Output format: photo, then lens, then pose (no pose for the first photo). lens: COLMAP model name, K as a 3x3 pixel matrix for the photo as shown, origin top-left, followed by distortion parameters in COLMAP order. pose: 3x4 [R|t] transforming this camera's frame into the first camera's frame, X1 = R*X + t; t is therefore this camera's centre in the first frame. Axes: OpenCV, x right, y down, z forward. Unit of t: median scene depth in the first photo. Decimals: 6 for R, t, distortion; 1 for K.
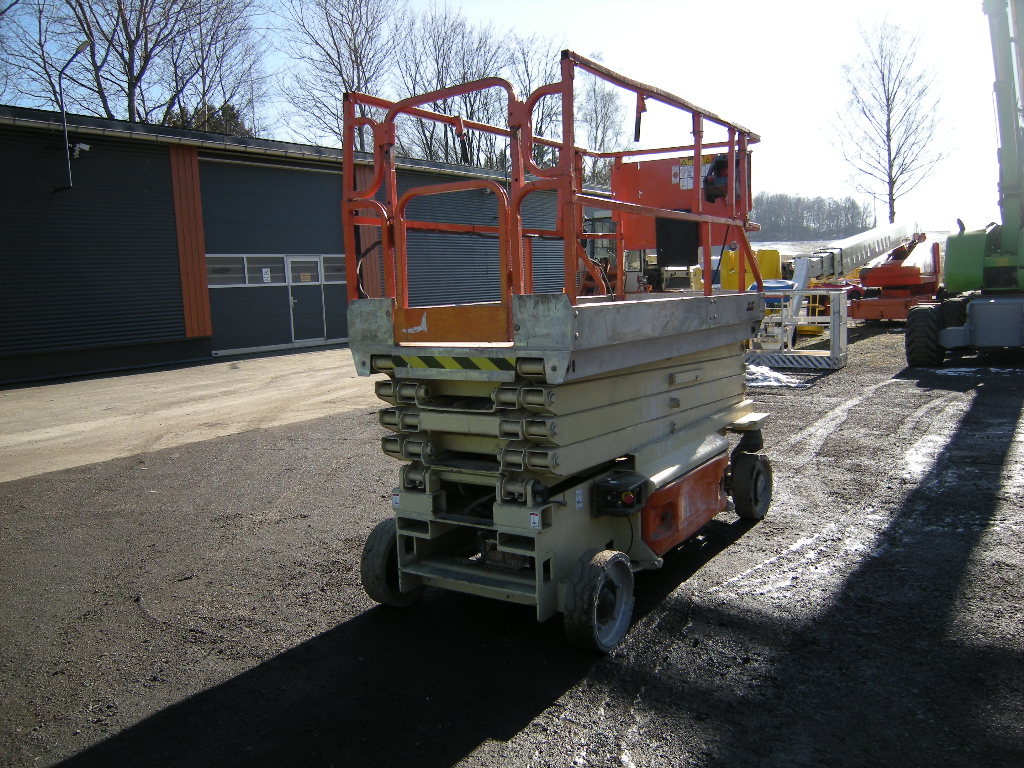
lens RADIAL K [[849.9, 0, 512.0], [0, 849.9, 384.0], [0, 0, 1]] dist [-0.125269, 0.059060]
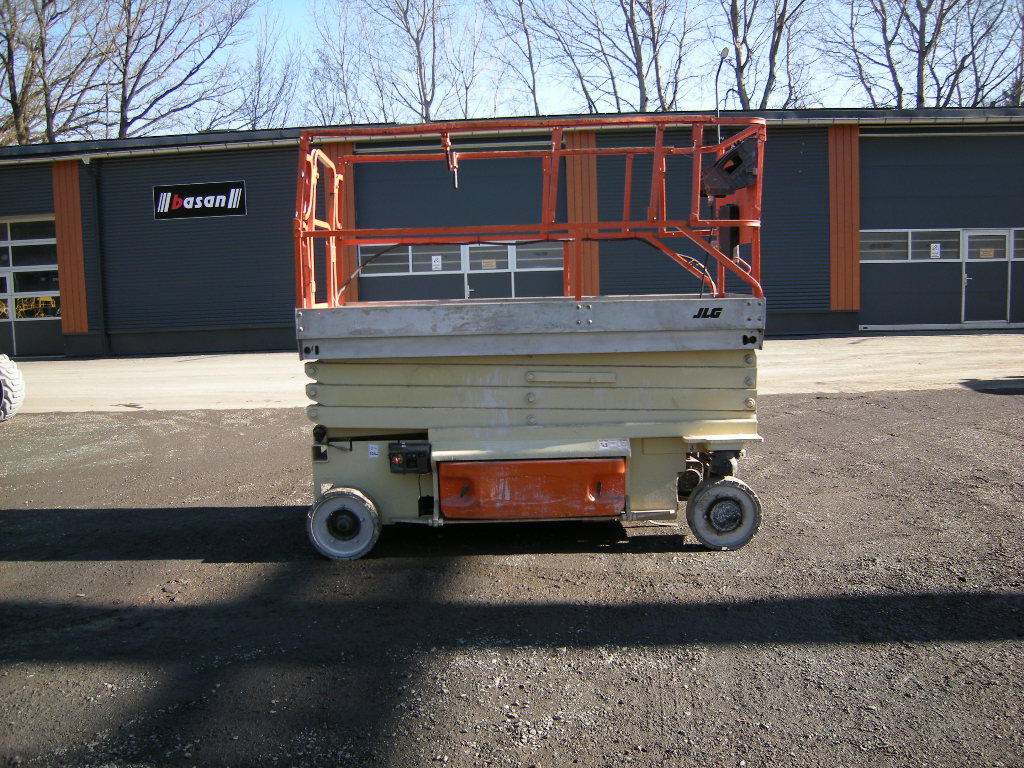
lens RADIAL K [[849.9, 0, 512.0], [0, 849.9, 384.0], [0, 0, 1]] dist [-0.125269, 0.059060]
pose [[0.533518, 0.126225, -0.836317, 0.254955], [-0.089748, 0.991667, 0.092419, -0.022125], [0.841014, 0.025751, 0.540401, 0.090015]]
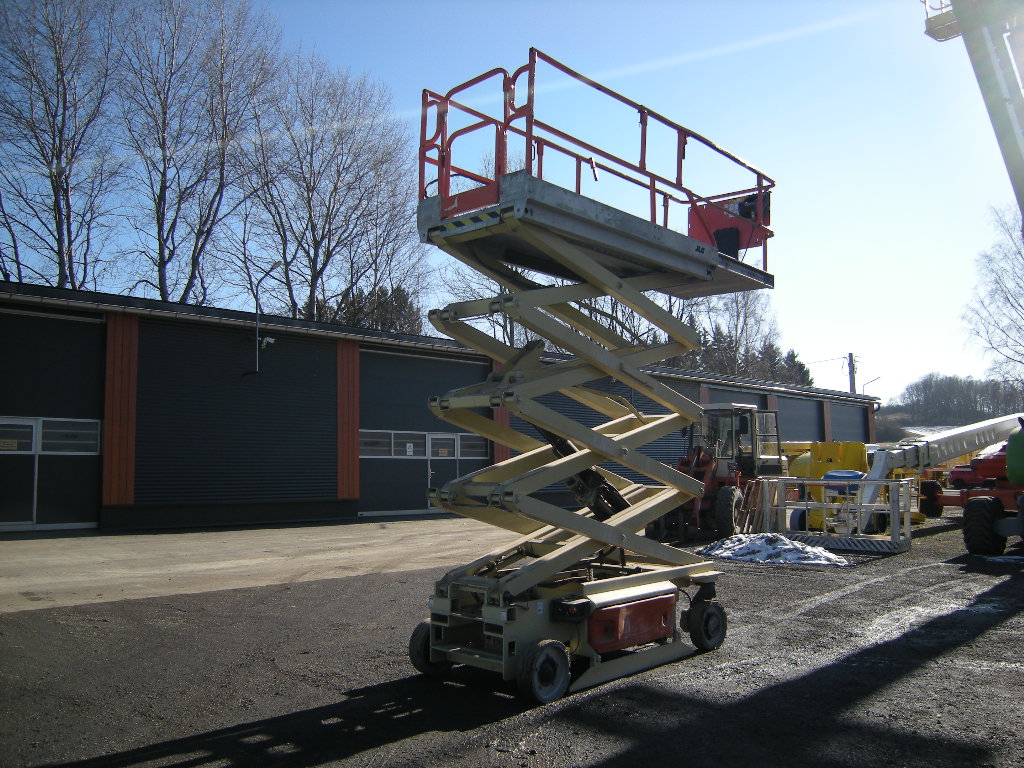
lens RADIAL K [[849.9, 0, 512.0], [0, 849.9, 384.0], [0, 0, 1]] dist [-0.125269, 0.059060]
pose [[0.982670, 0.022087, -0.184045, 0.060851], [-0.059412, 0.978023, -0.199851, 0.008300], [0.175586, 0.207322, 0.962386, -0.123334]]
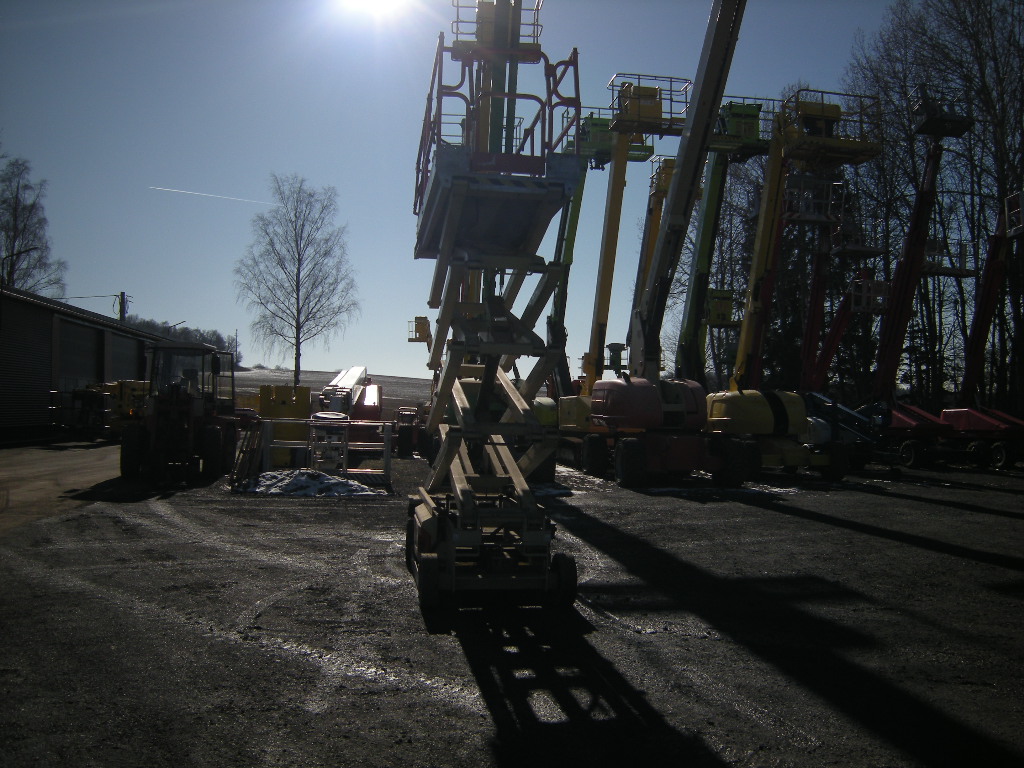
lens RADIAL K [[849.9, 0, 512.0], [0, 849.9, 384.0], [0, 0, 1]] dist [-0.125269, 0.059060]
pose [[0.743597, 0.073993, 0.664521, -0.244684], [0.030122, 0.989142, -0.143846, 0.016568], [-0.667949, 0.126980, 0.733294, -0.073864]]
